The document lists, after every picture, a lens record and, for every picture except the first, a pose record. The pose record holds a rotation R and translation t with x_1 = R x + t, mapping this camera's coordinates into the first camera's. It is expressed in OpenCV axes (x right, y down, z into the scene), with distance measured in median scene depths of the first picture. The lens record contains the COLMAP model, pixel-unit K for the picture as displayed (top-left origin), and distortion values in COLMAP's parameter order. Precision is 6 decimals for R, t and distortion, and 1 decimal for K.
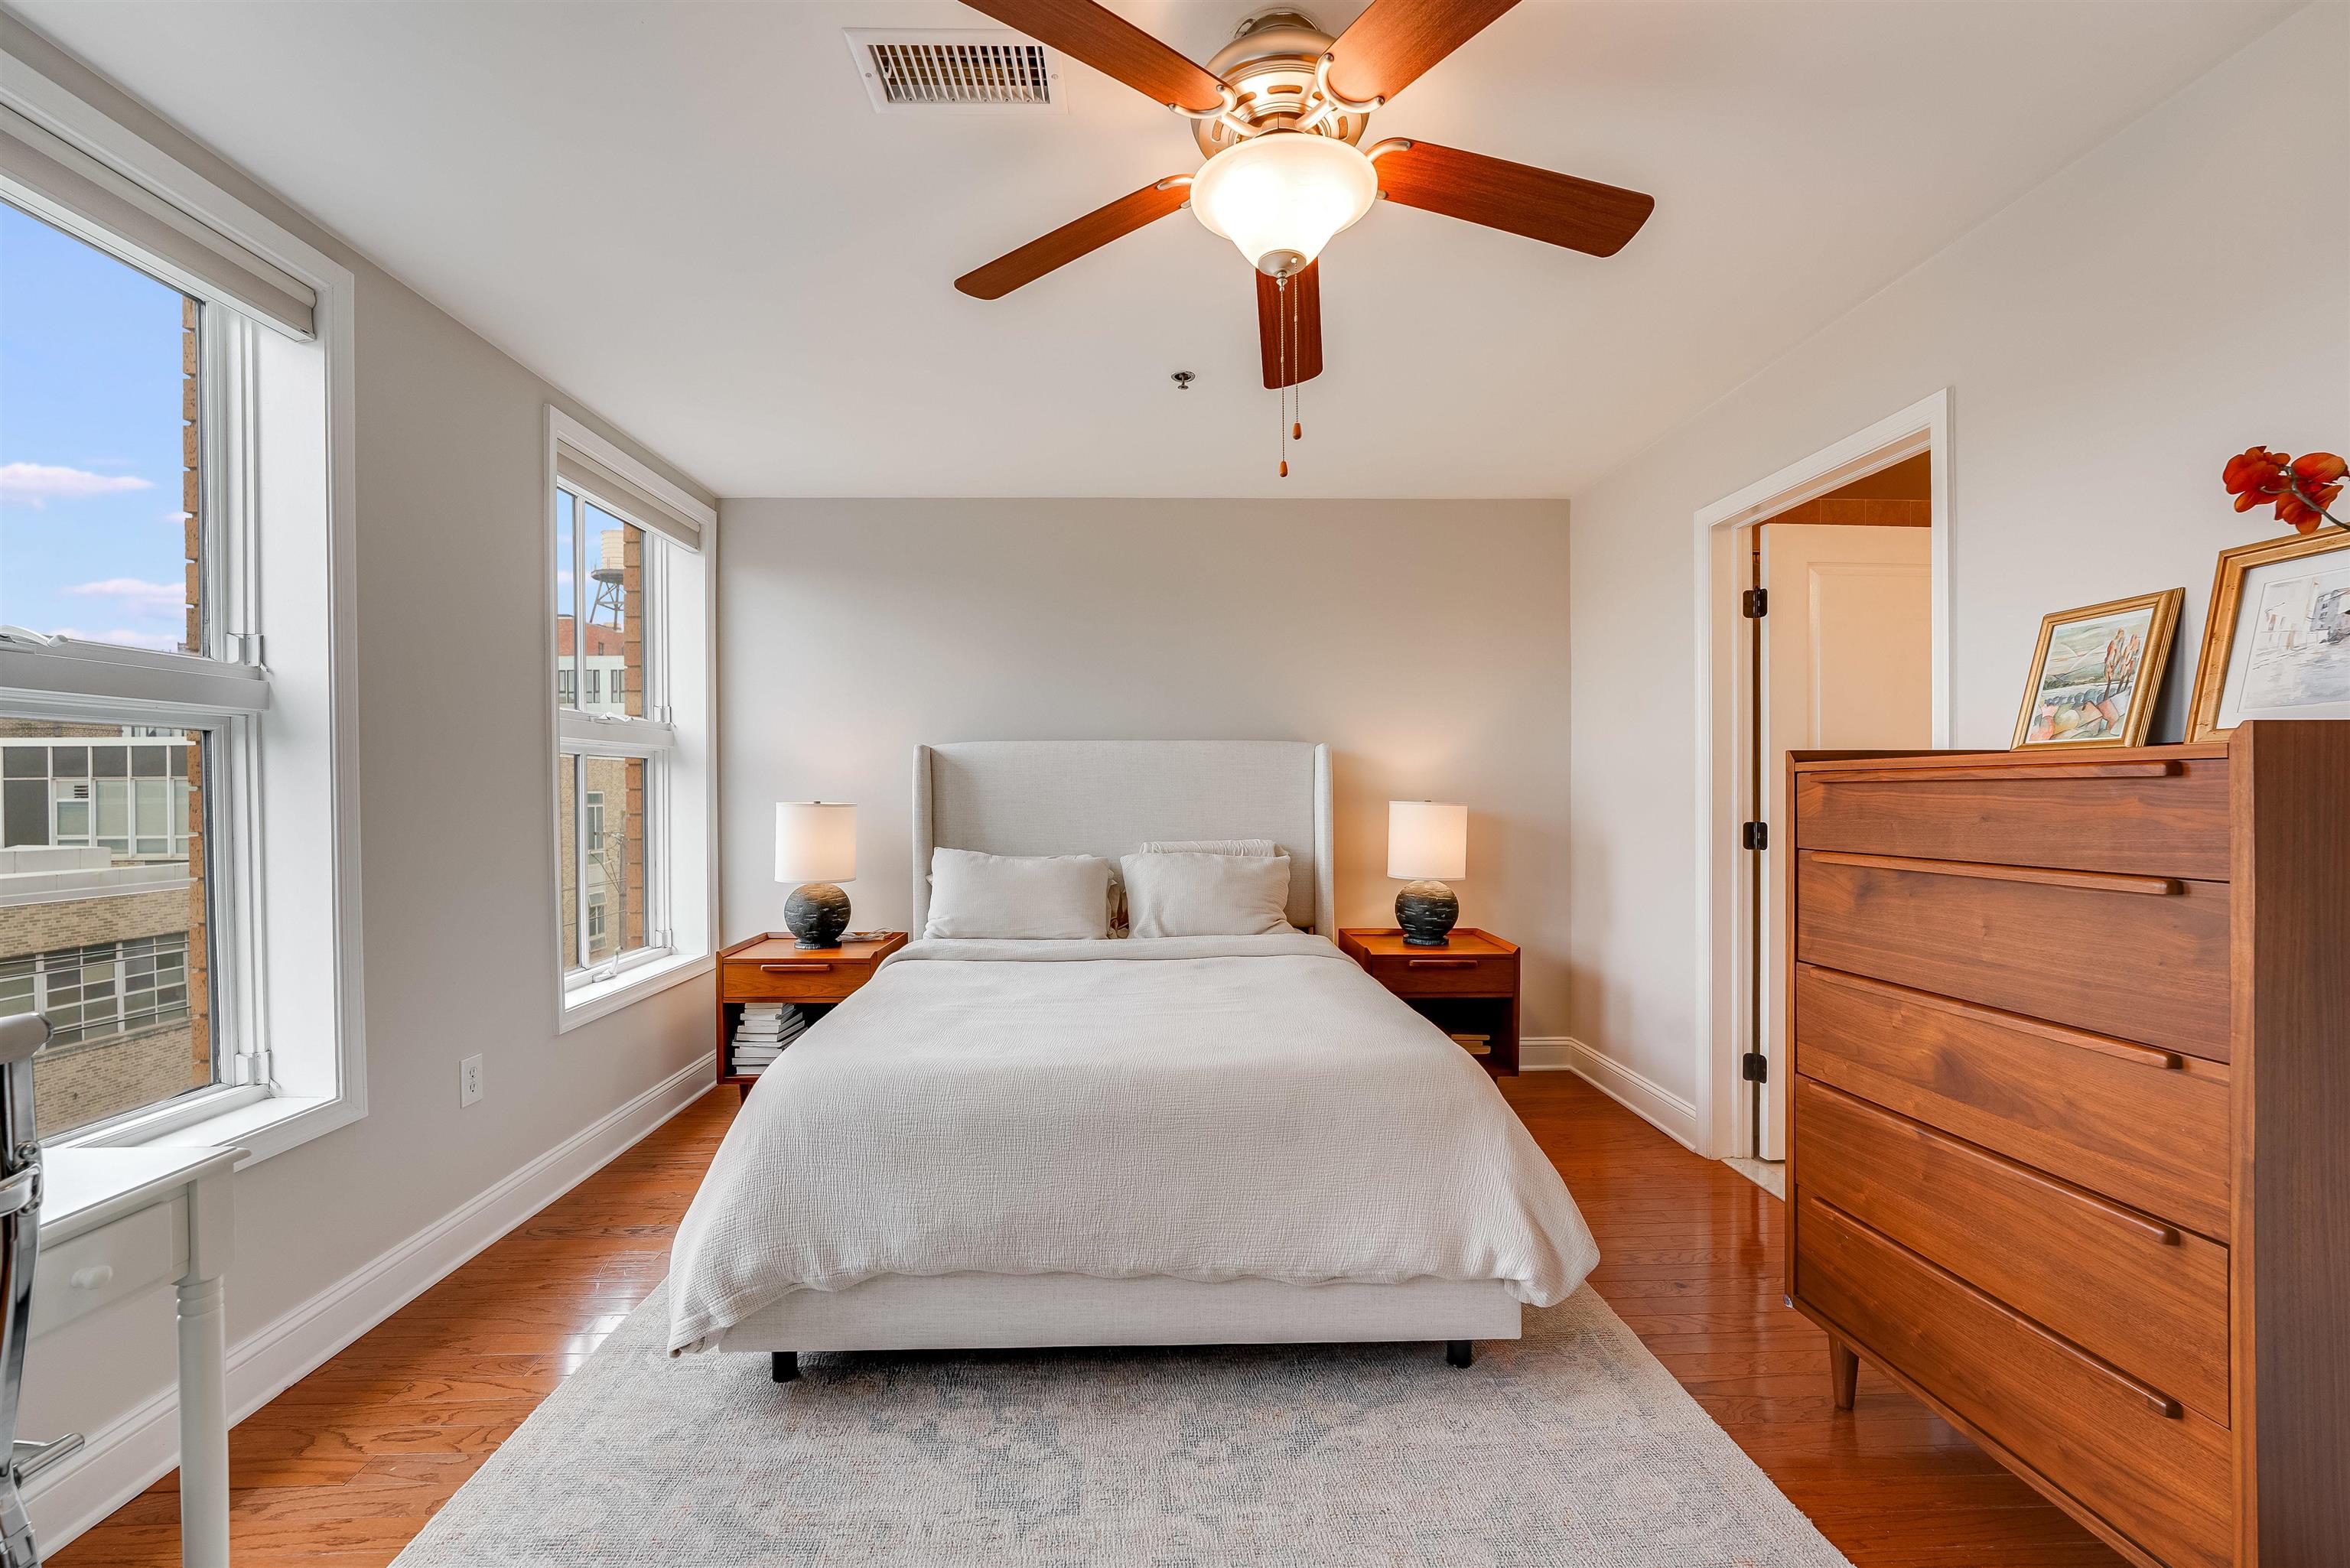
lens RADIAL K [[981.4, 0, 1167.3], [0, 981.4, 792.9], [0, 0, 1]] dist [-0.012670, 0.002892]
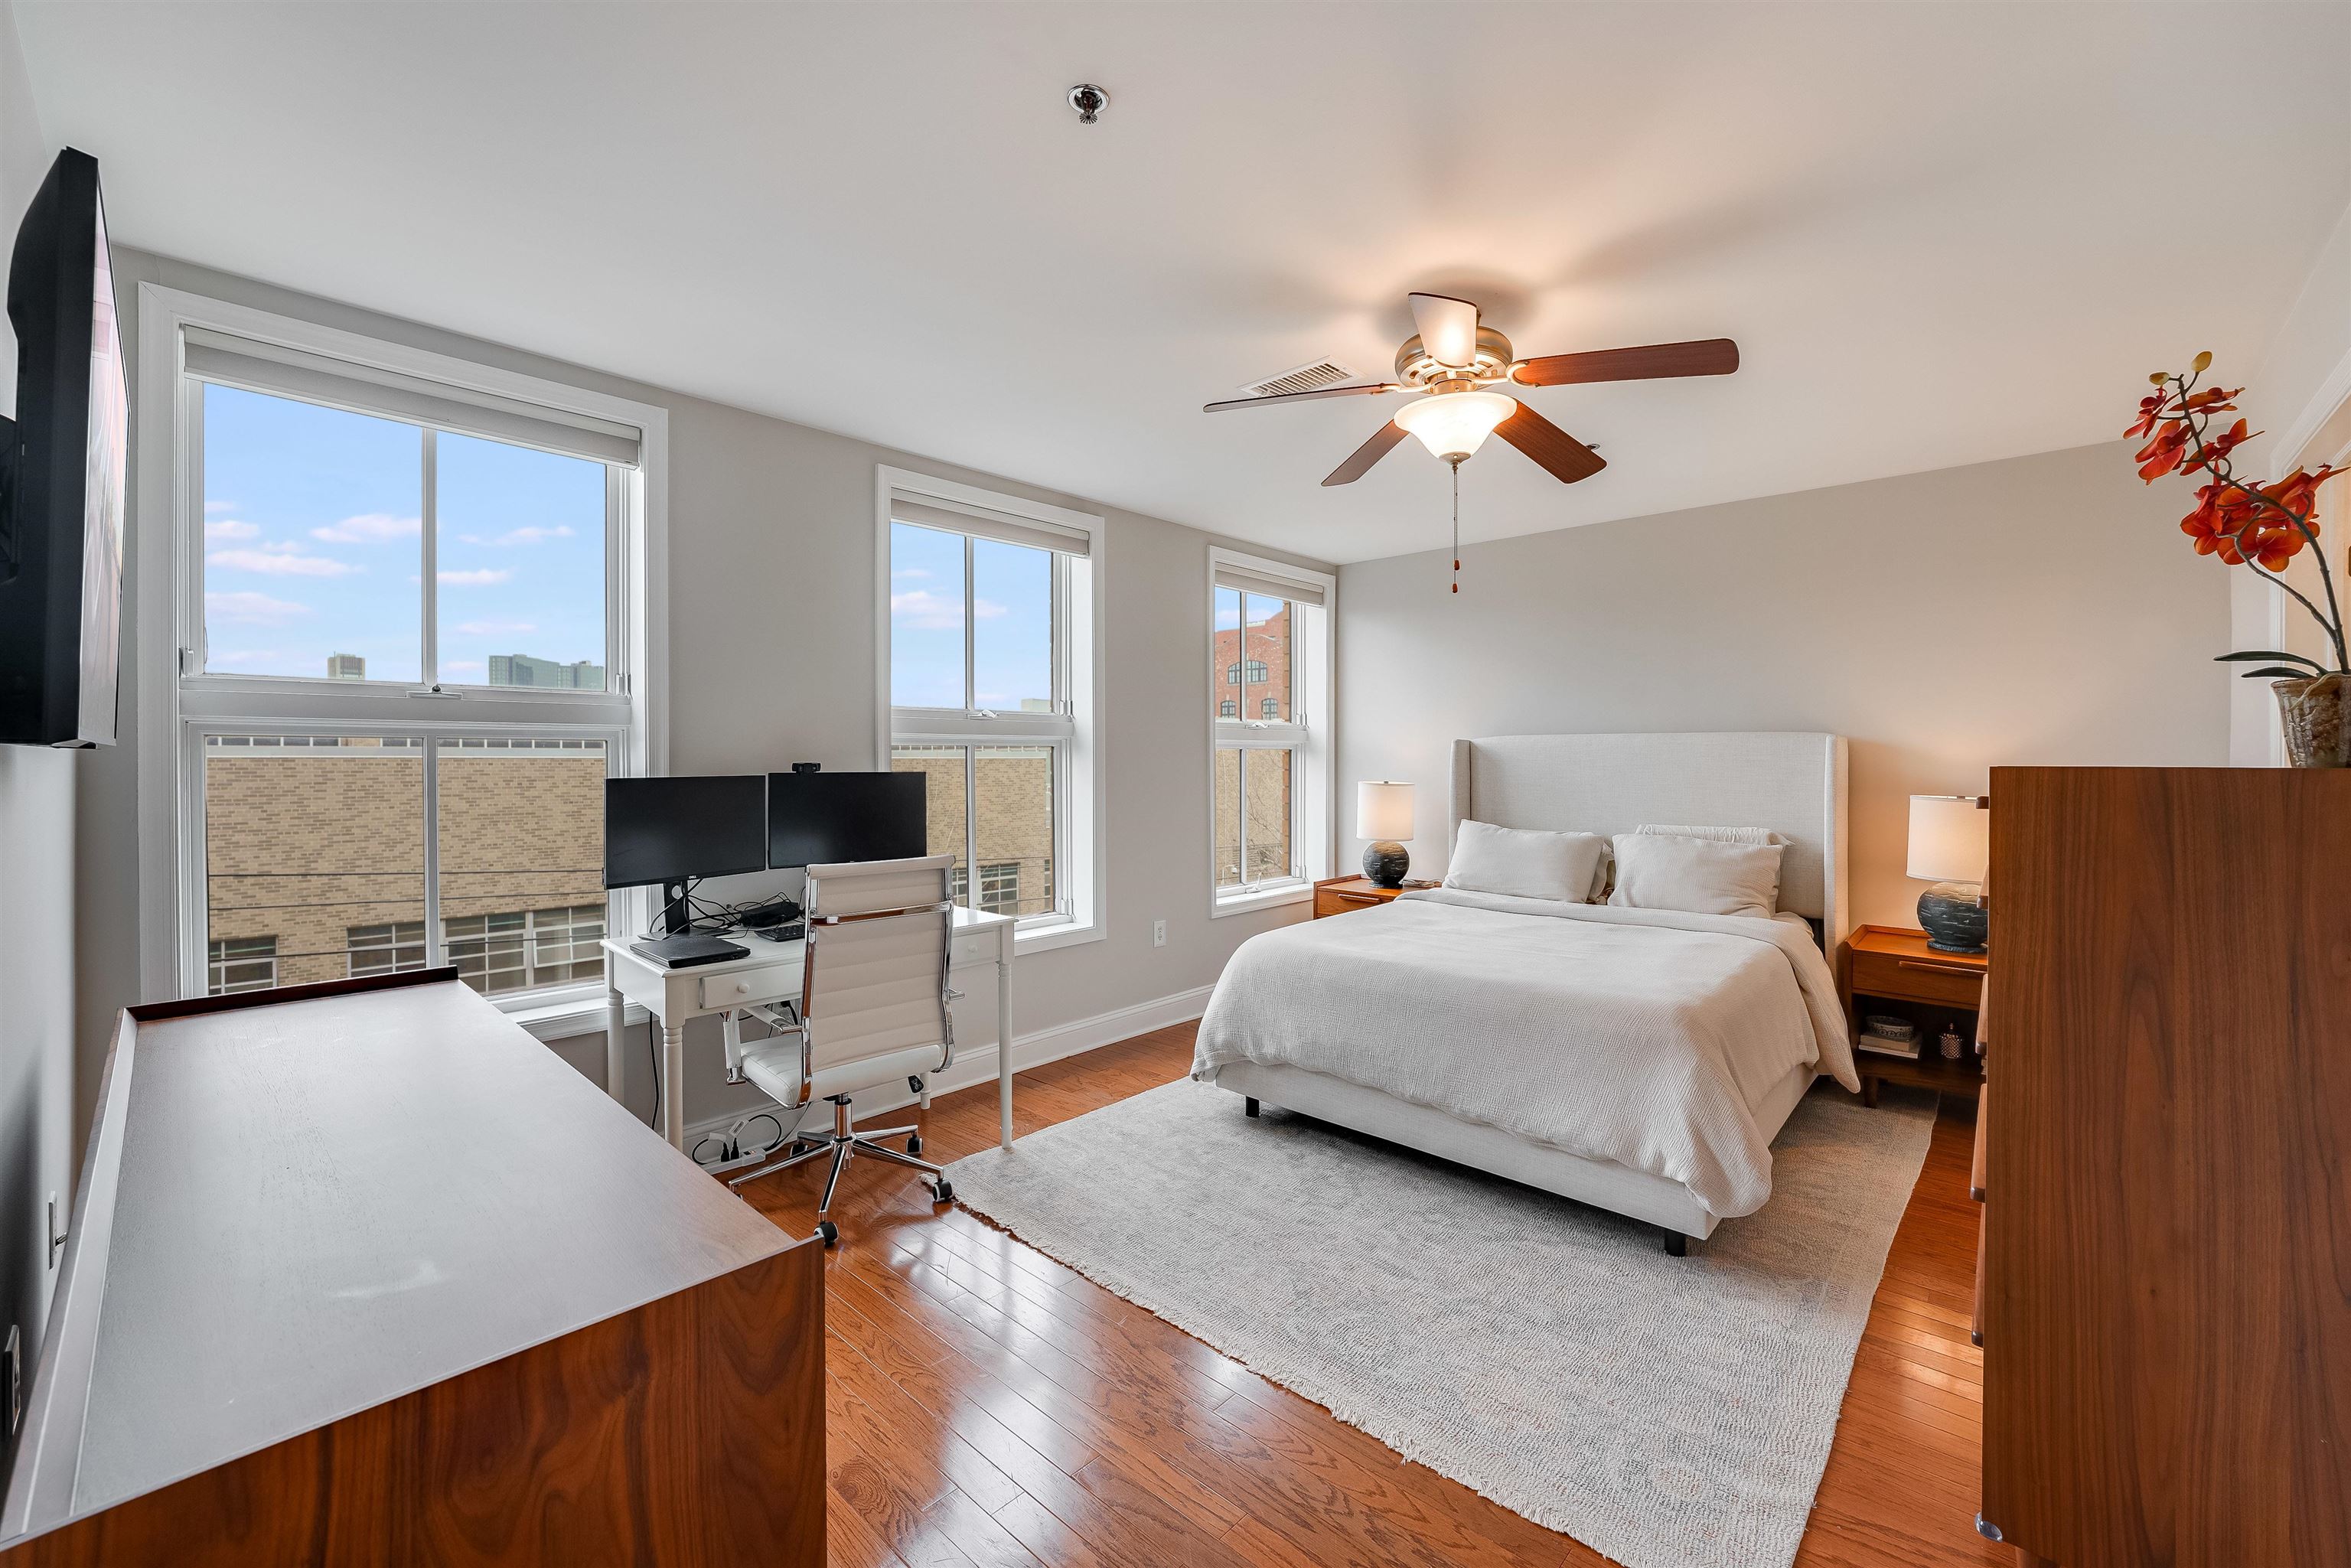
lens RADIAL K [[953.0, 0, 1152.8], [0, 953.0, 749.7], [0, 0, 1]] dist [-0.008901, 0.001456]
pose [[0.703181, 0.000310, -0.711011, 0.436946], [-0.007288, 0.999951, -0.006771, -0.029198], [0.710974, 0.009943, 0.703148, -0.211486]]
